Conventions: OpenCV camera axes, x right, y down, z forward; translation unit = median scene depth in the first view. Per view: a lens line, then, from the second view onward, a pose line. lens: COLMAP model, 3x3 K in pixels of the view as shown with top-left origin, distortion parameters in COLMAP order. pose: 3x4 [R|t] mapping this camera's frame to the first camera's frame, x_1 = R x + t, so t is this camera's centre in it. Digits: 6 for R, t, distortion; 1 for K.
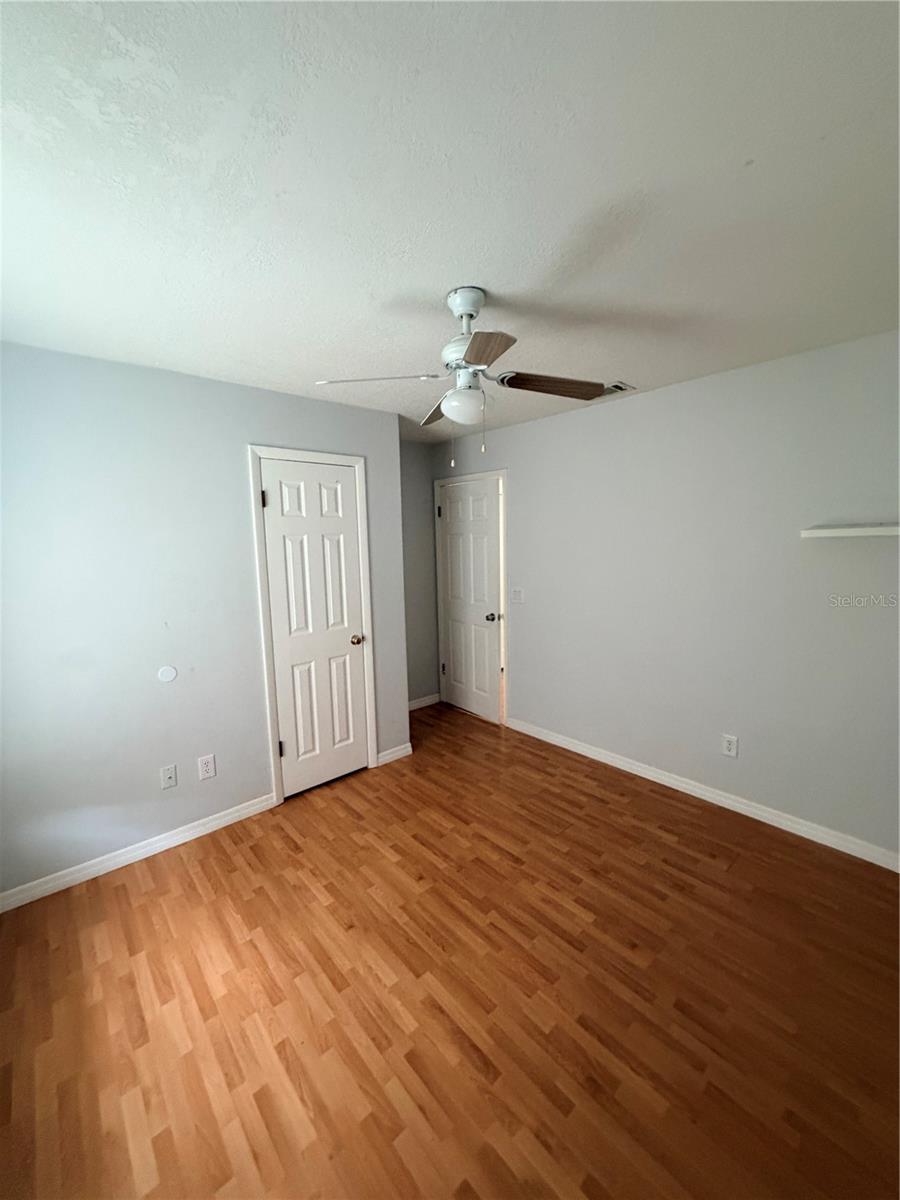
lens RADIAL K [[478.6, 0, 449.5], [0, 478.6, 598.7], [0, 0, 1]] dist [0.001687, 0.000503]
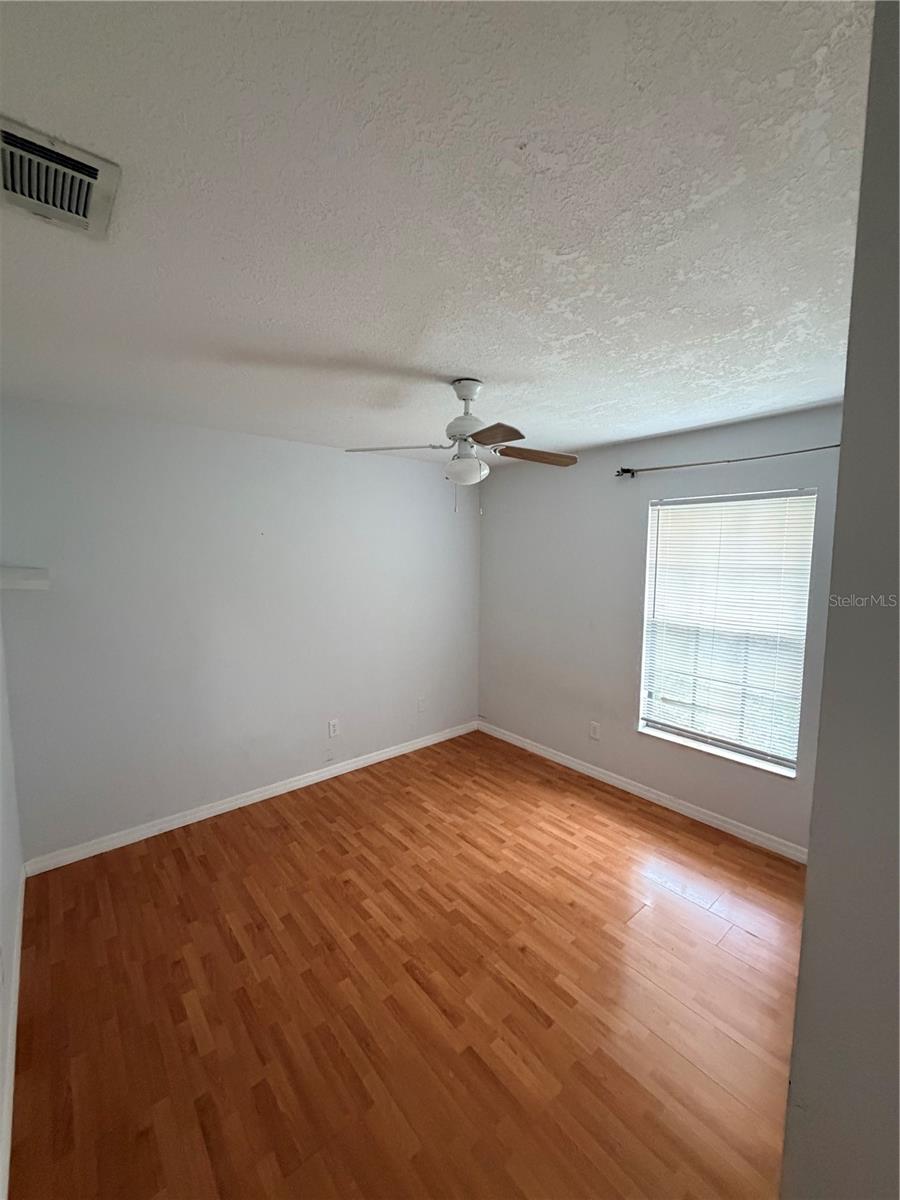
lens RADIAL K [[478.6, 0, 451.4], [0, 478.6, 599.1], [0, 0, 1]] dist [0.001687, 0.000503]
pose [[-0.999711, 0.017057, 0.016946, 0.052257], [0.020491, 0.973120, 0.229386, -0.297749], [-0.012578, 0.229667, -0.973188, 1.874739]]
